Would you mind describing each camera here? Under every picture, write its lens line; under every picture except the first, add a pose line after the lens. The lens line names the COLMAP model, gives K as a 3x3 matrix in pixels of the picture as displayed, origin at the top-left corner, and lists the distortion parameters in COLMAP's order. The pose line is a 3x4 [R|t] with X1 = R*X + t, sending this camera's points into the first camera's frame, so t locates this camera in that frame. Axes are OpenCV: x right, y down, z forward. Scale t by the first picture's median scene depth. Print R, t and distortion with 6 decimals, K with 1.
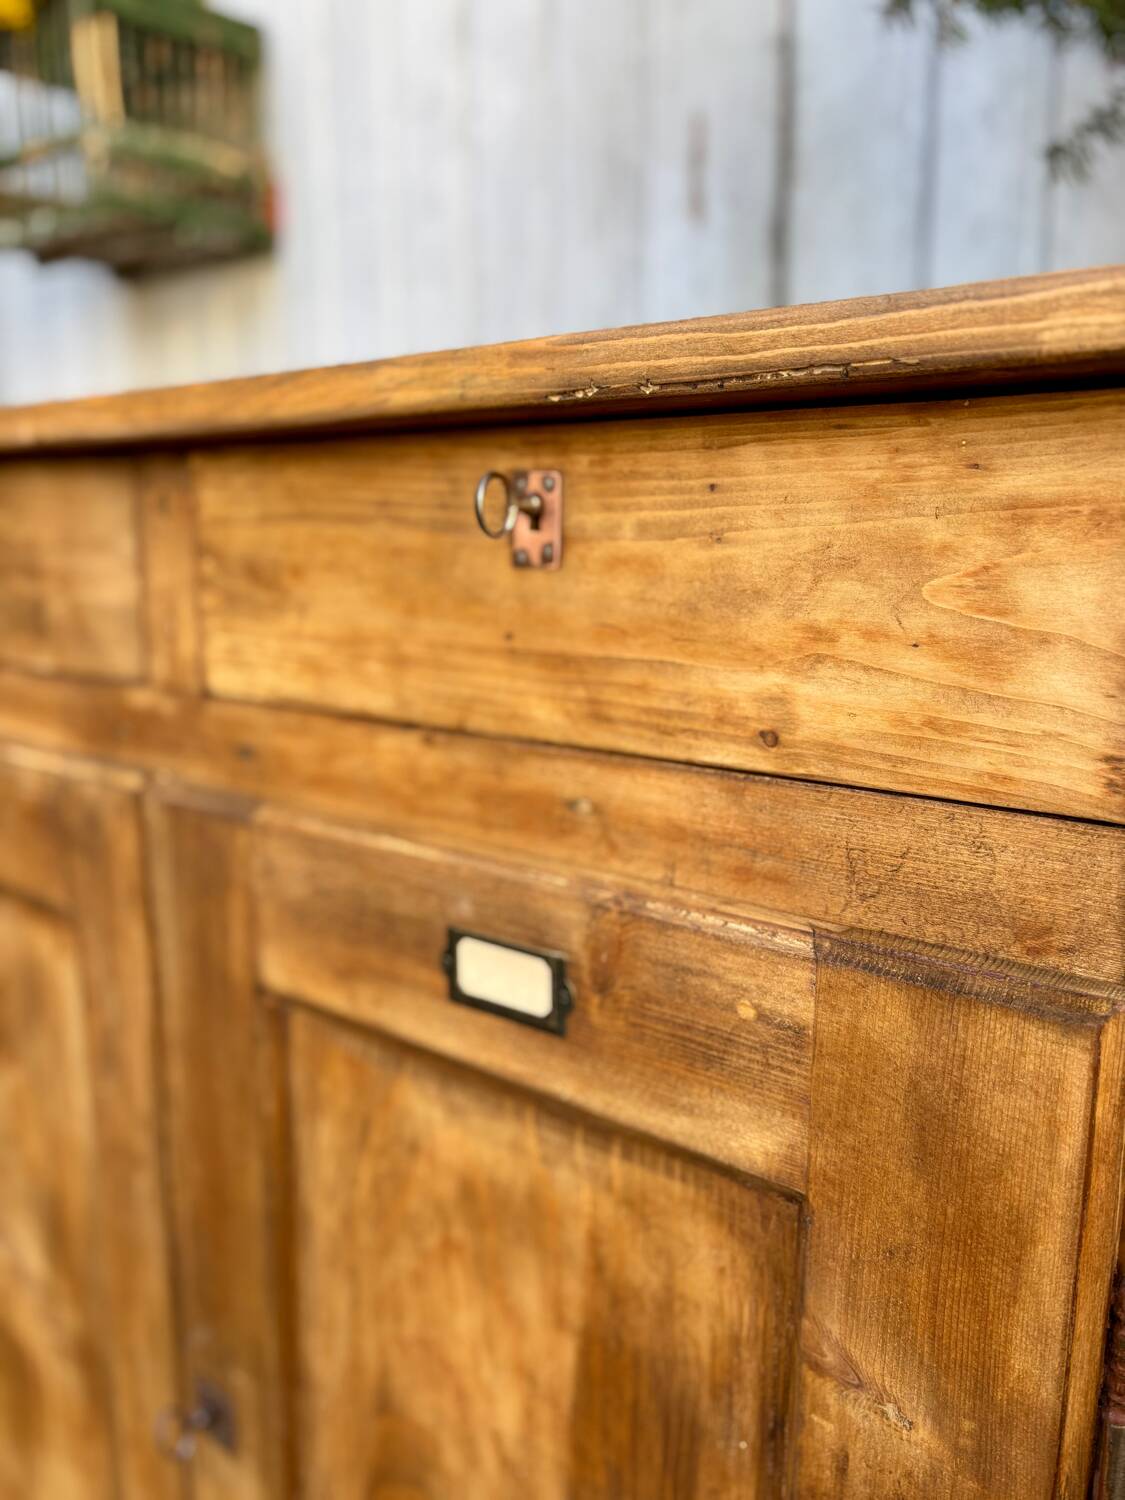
lens RADIAL K [[1166.0, 0, 542.9], [0, 1166.0, 748.8], [0, 0, 1]] dist [0.019122, -0.067520]
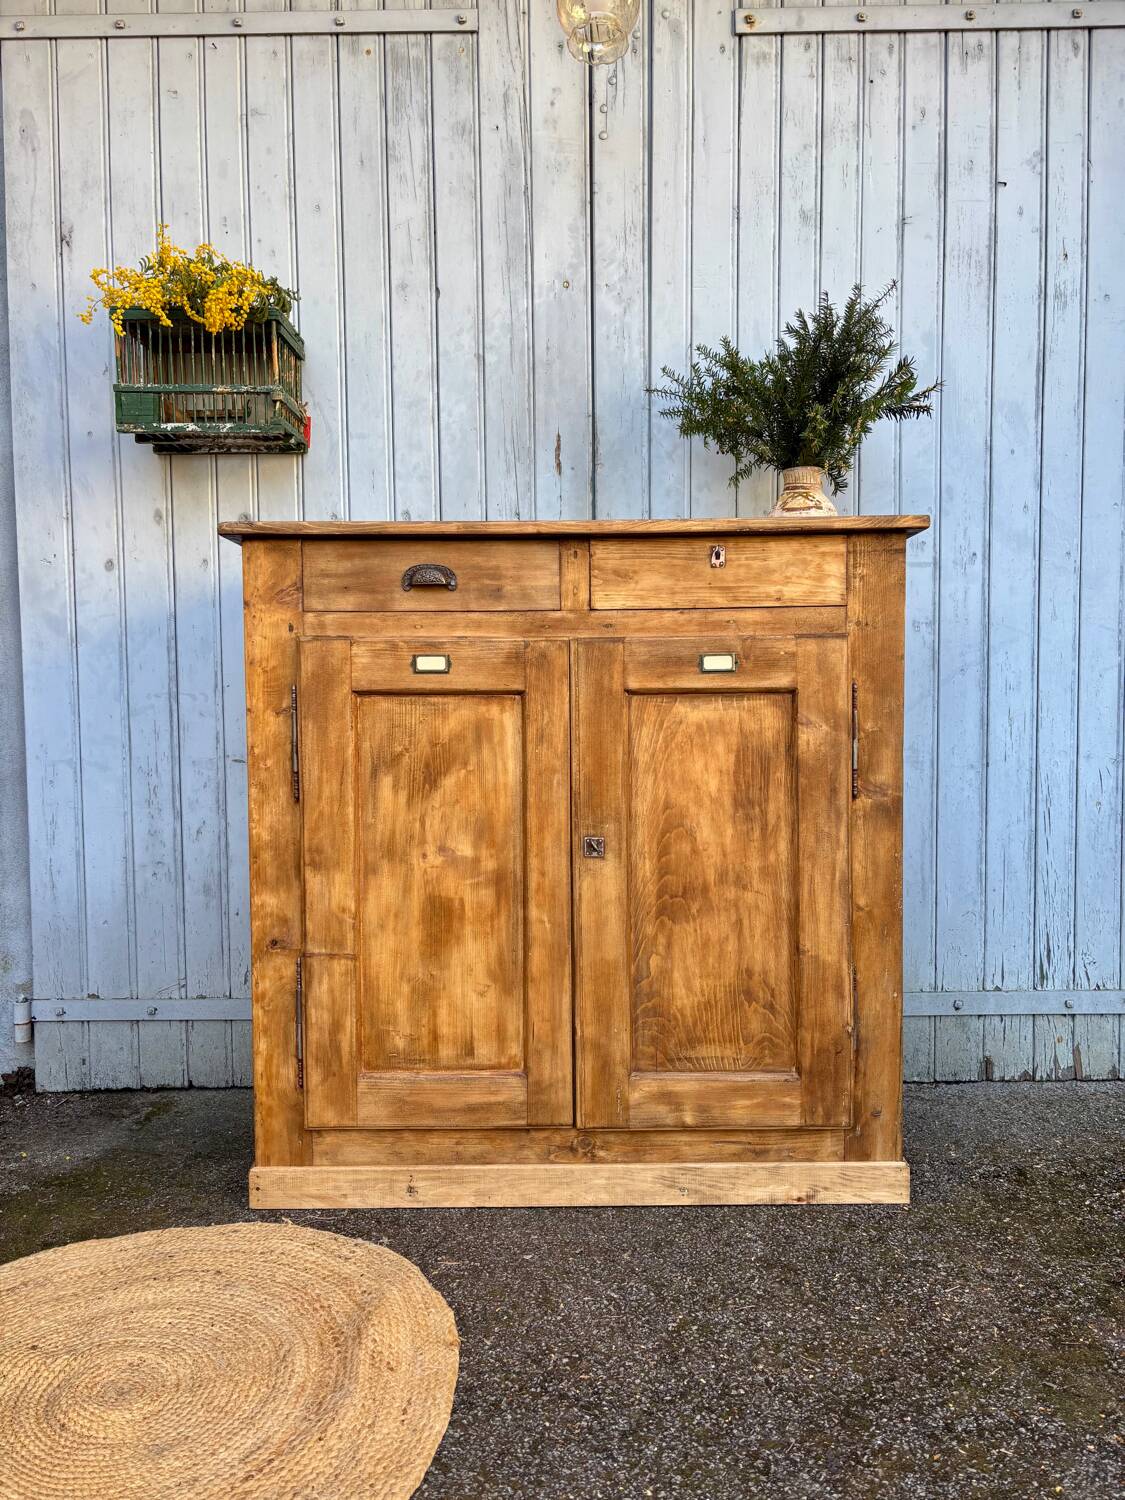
lens RADIAL K [[1127.4, 0, 568.3], [0, 1127.4, 756.3], [0, 0, 1]] dist [0.077988, -0.096423]
pose [[0.781754, -0.039509, 0.622334, -3.372360], [0.127569, 0.987017, -0.097586, 0.961802], [-0.610399, 0.155679, 0.776645, -2.009917]]
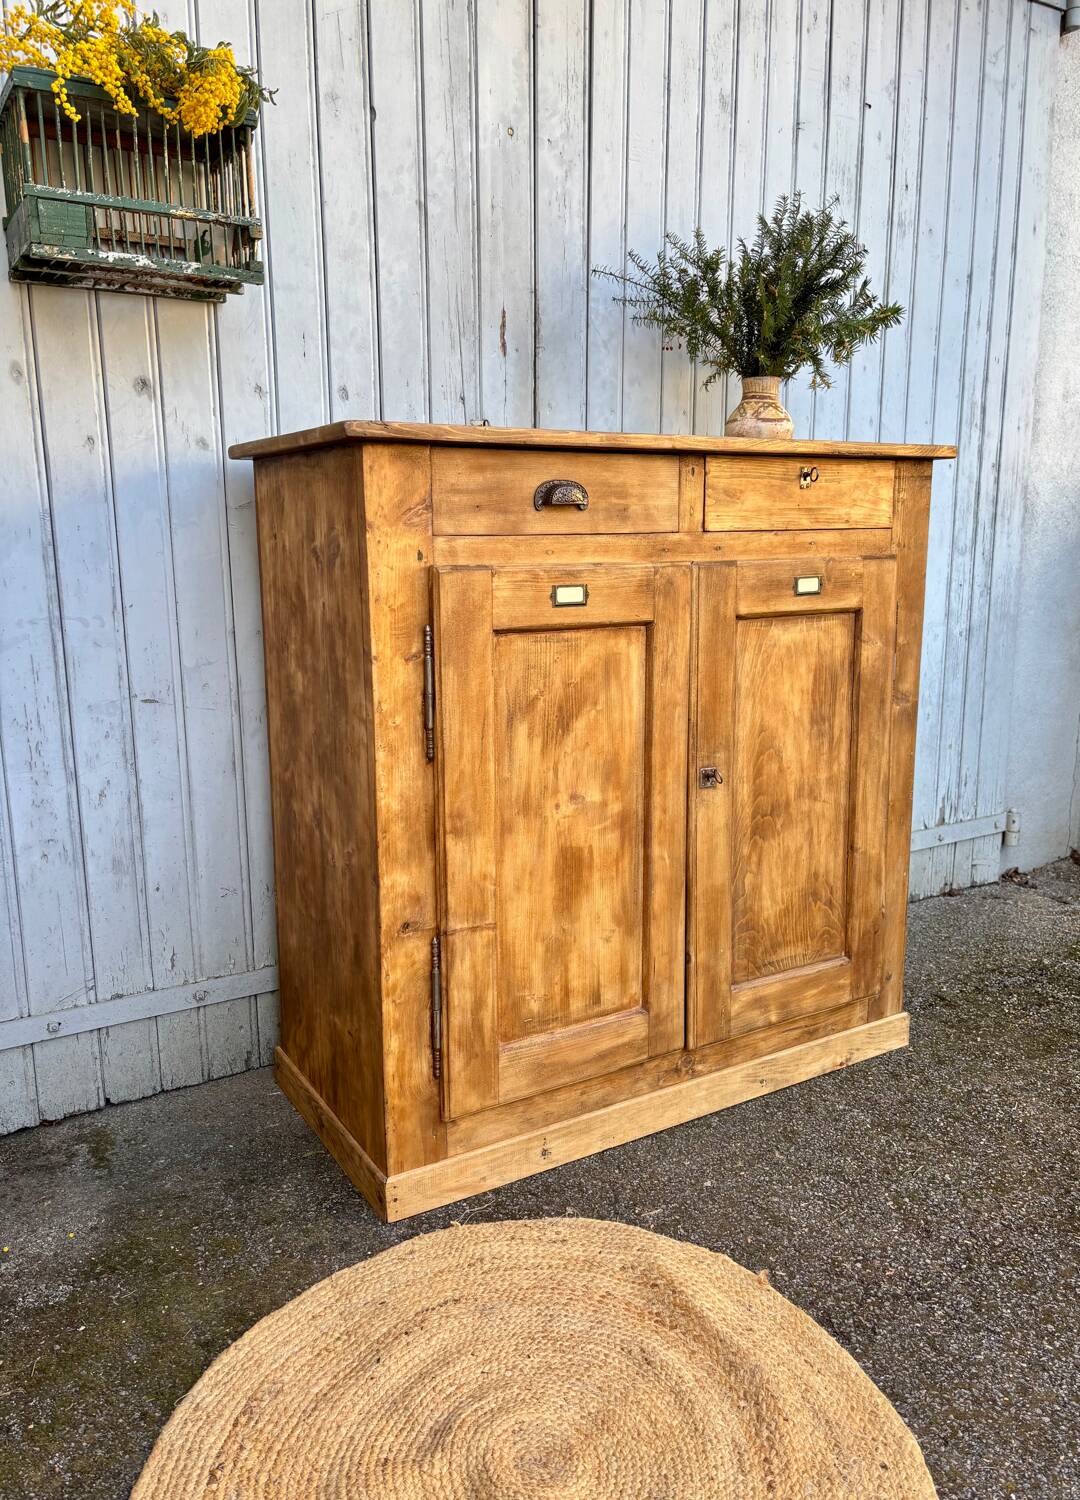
lens RADIAL K [[1121.4, 0, 544.2], [0, 1121.4, 753.1], [0, 0, 1]] dist [0.088699, -0.114134]
pose [[0.344710, -0.186808, 0.919933, -4.818038], [0.186546, 0.974085, 0.127903, 0.094386], [-0.919987, 0.127521, 0.370626, 0.476407]]
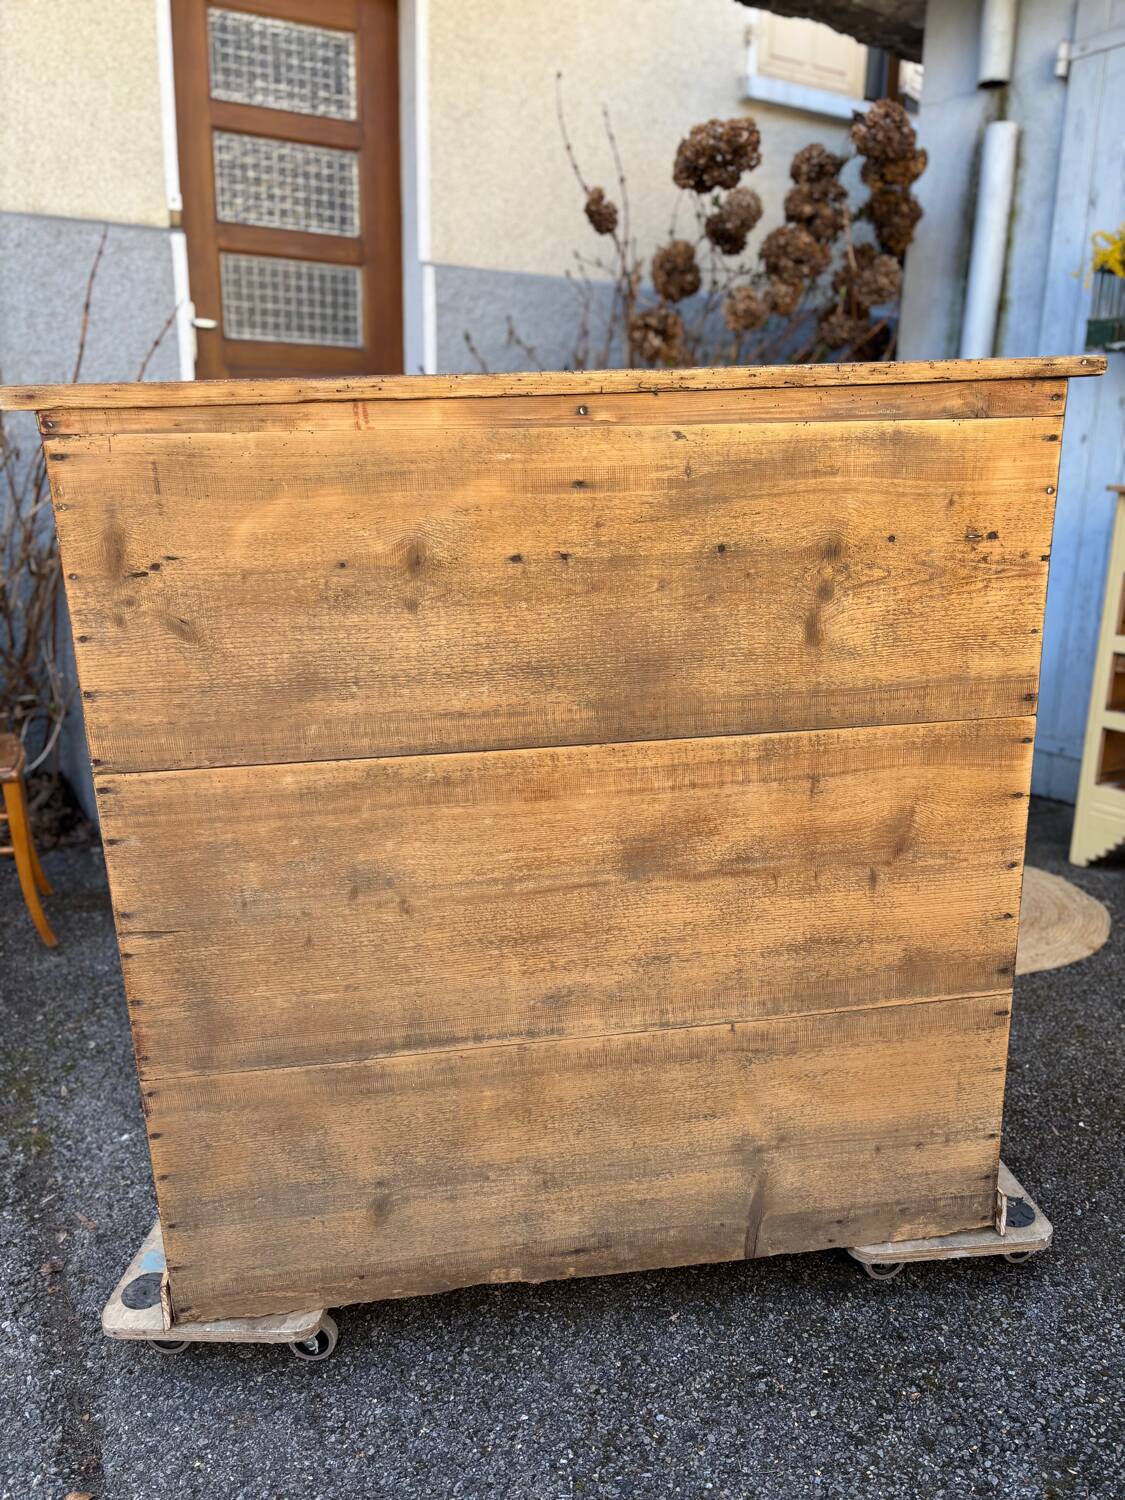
lens RADIAL K [[1137.8, 0, 561.6], [0, 1137.8, 759.0], [0, 0, 1]] dist [0.065572, -0.083233]
pose [[0.944745, 0.093023, -0.314332, -2.275935], [-0.075204, 0.994821, 0.068376, 1.179102], [0.319064, -0.040958, 0.946848, -5.577701]]
